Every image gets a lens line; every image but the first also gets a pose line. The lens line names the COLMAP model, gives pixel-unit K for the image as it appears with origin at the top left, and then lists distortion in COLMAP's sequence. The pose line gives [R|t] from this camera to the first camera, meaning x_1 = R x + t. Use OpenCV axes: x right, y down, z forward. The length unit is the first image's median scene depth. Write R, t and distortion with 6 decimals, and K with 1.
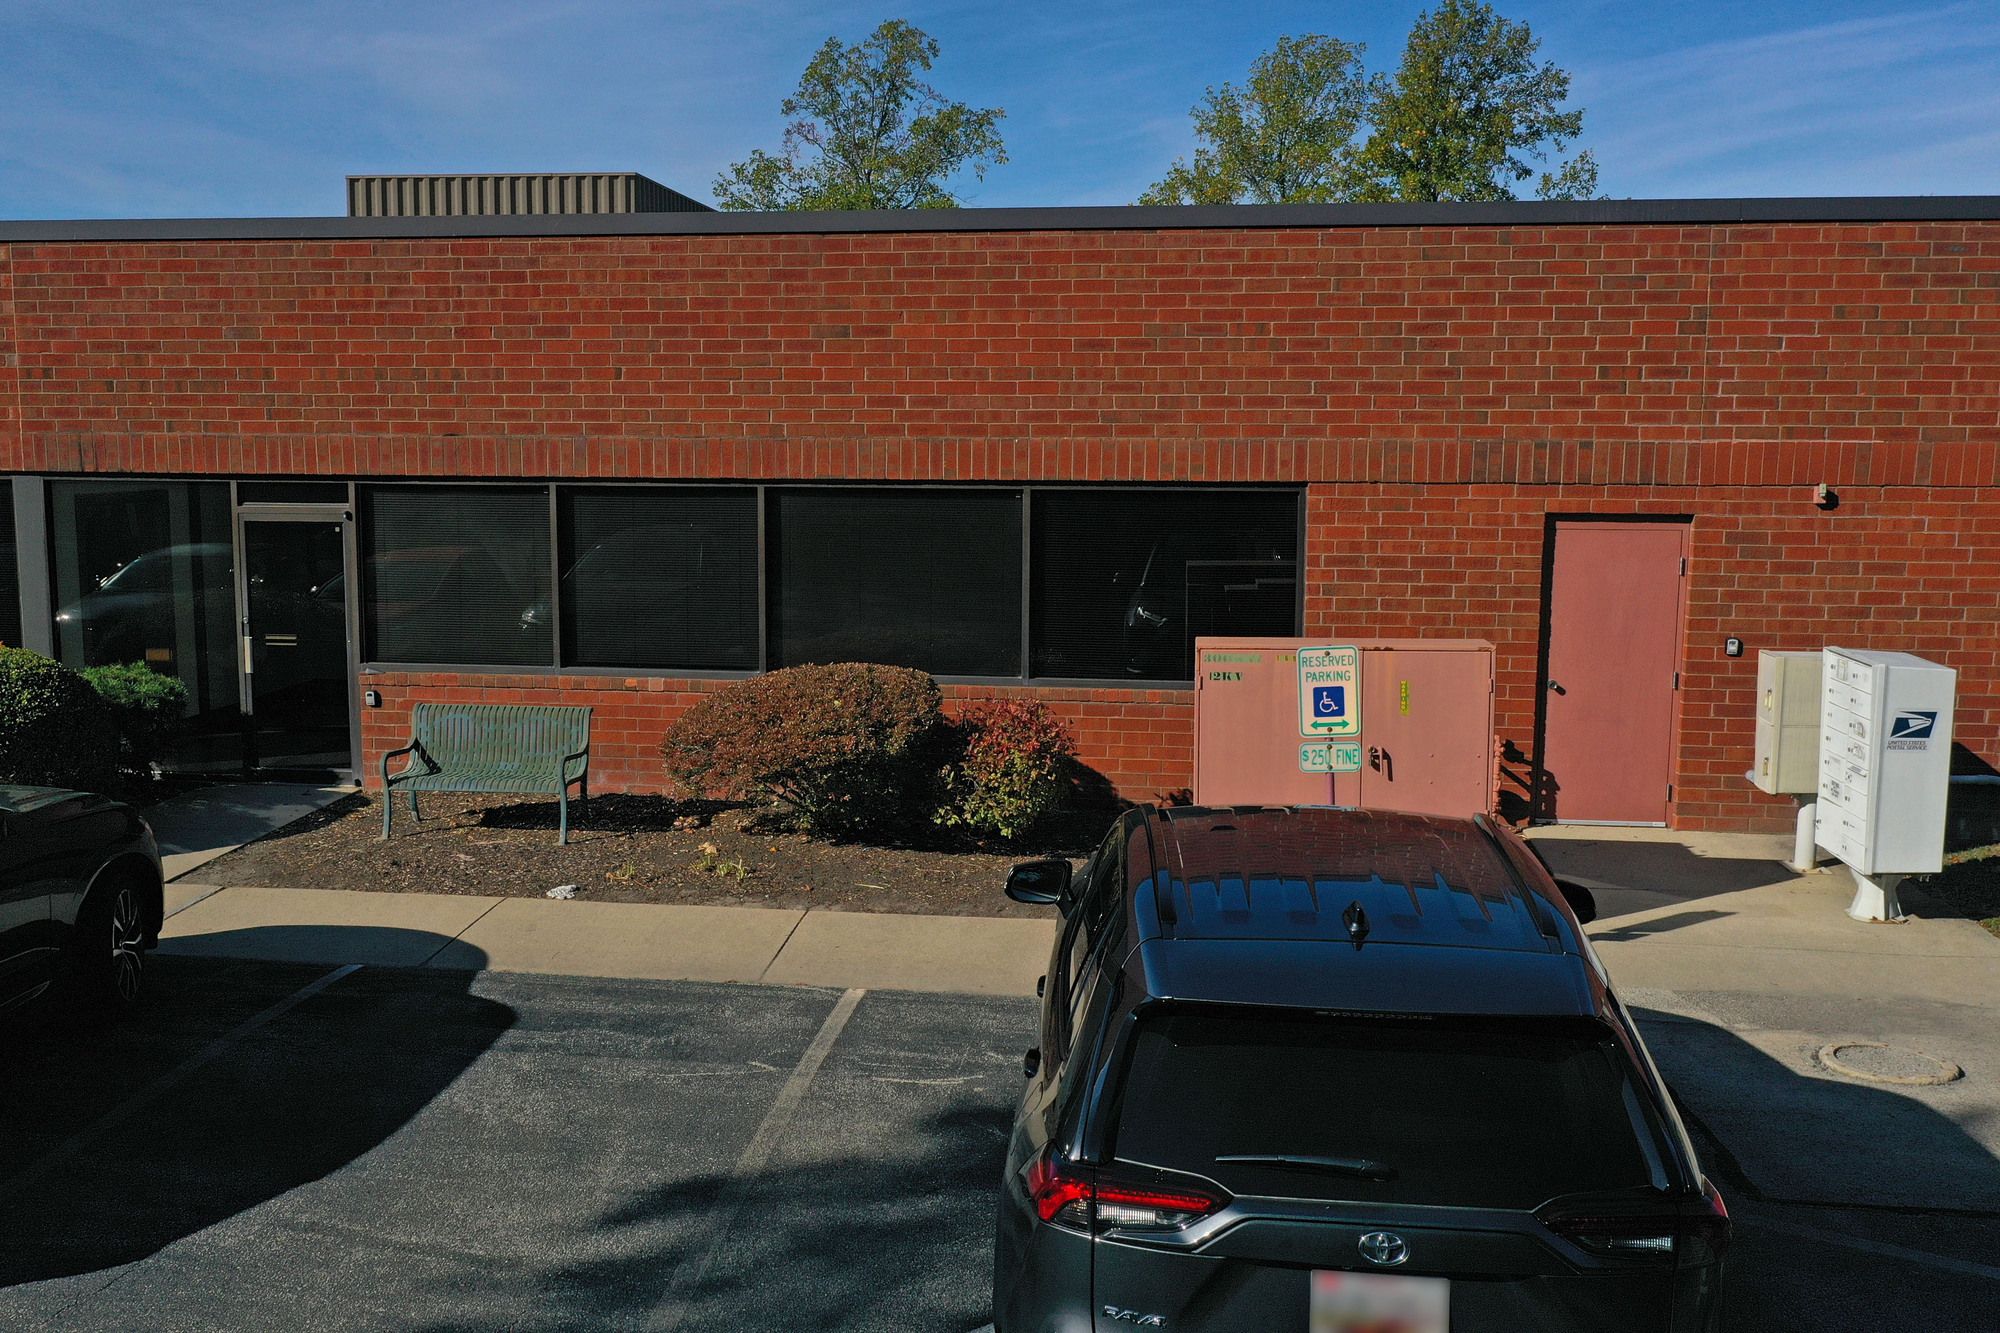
lens RADIAL K [[1811.4, 0, 961.3], [0, 1811.4, 671.5], [0, 0, 1]] dist [-0.001769, -0.007419]
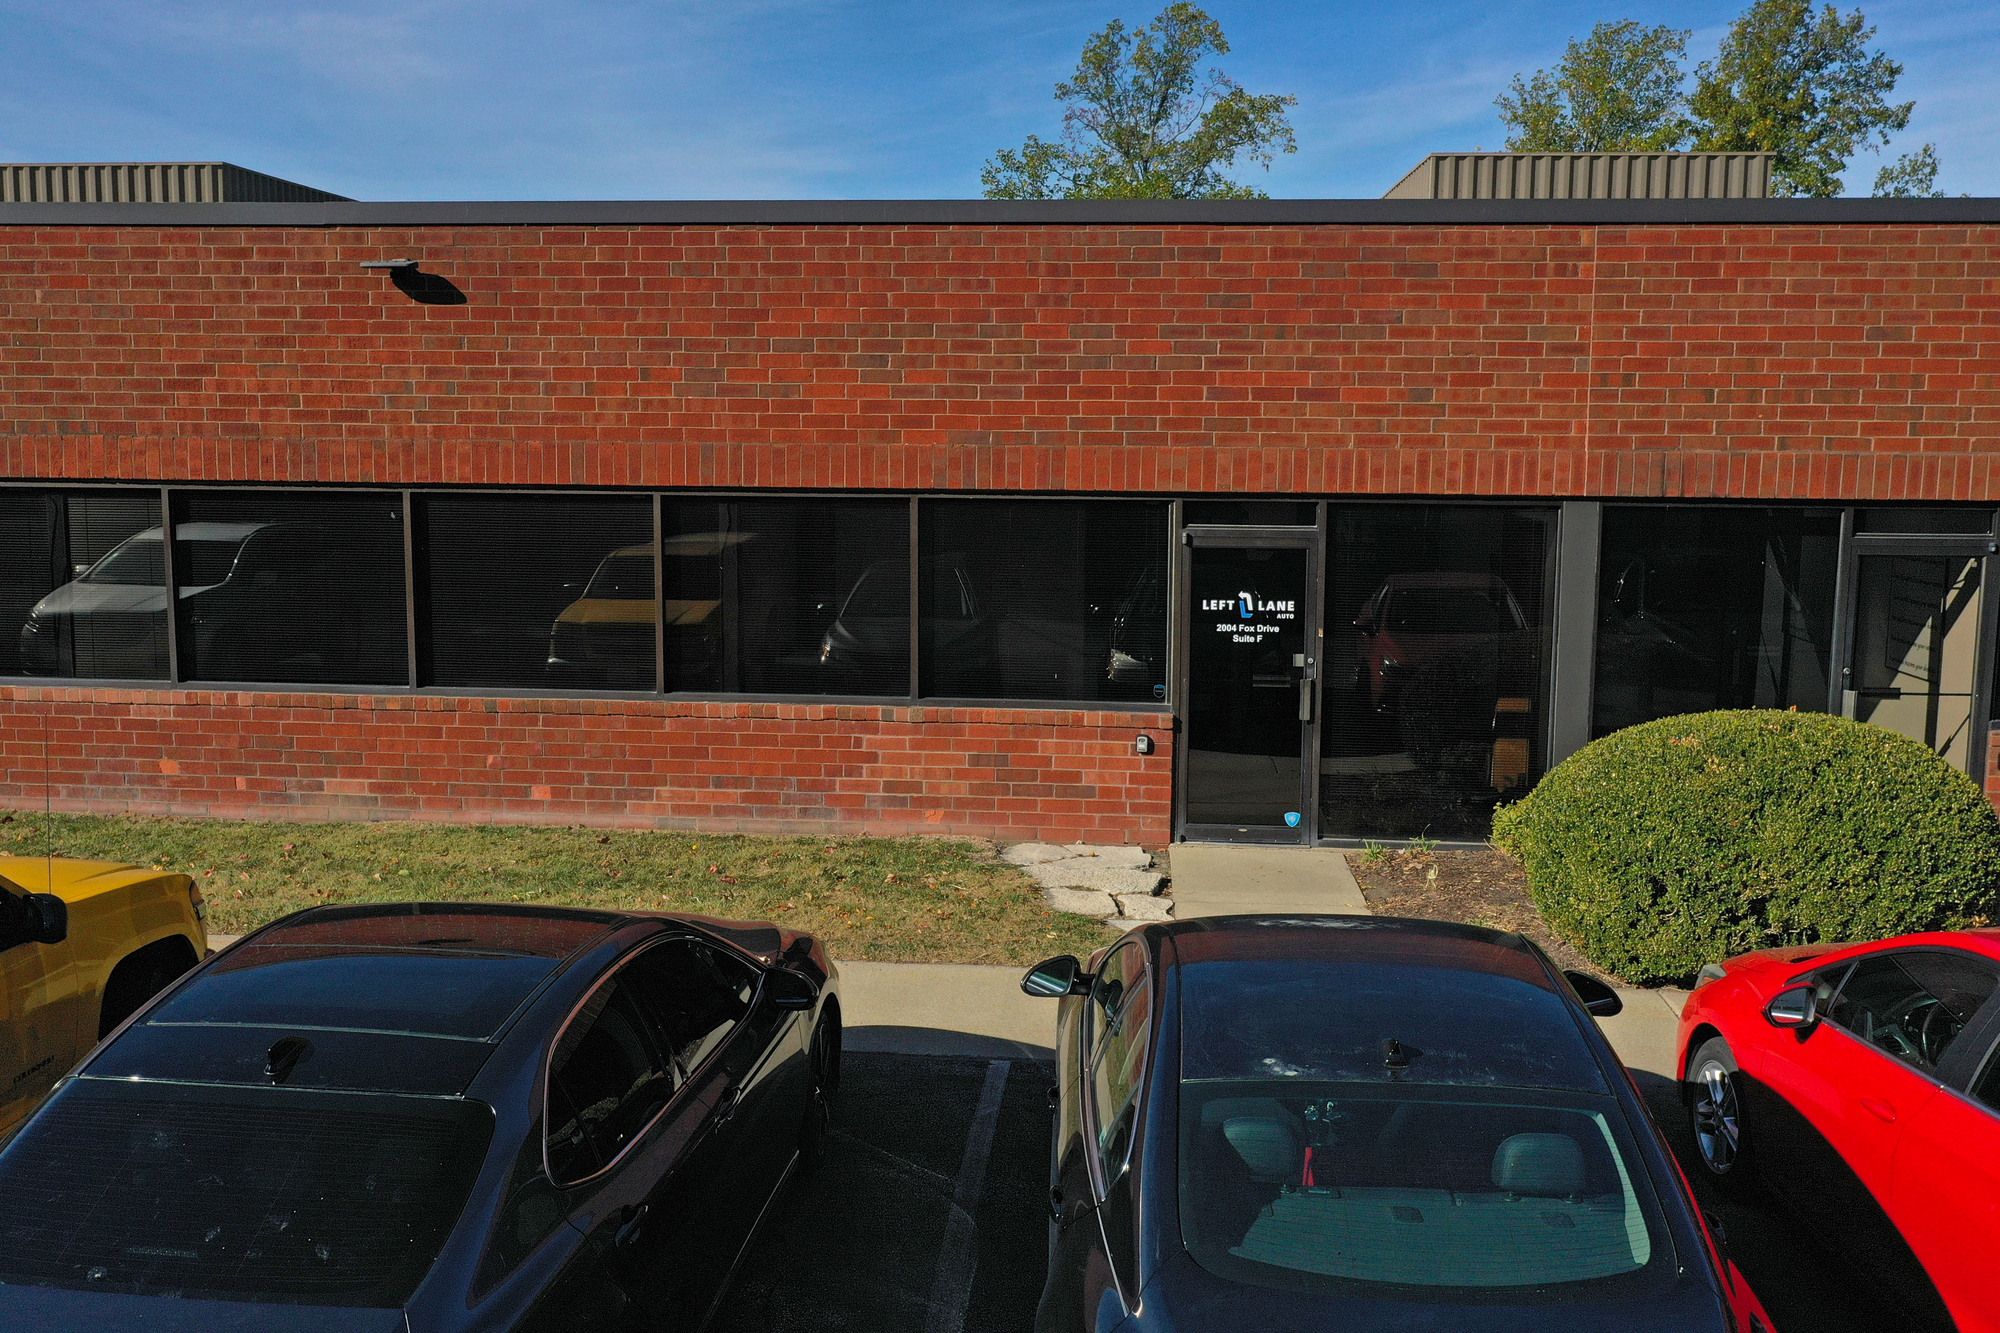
lens RADIAL K [[1892.8, 0, 777.0], [0, 1892.8, 658.1], [0, 0, 1]] dist [0.008631, 0.012001]
pose [[0.997741, -0.005083, 0.066990, -0.718574], [0.006023, 0.999886, -0.013837, -0.019126], [-0.066912, 0.014209, 0.997658, 0.109829]]
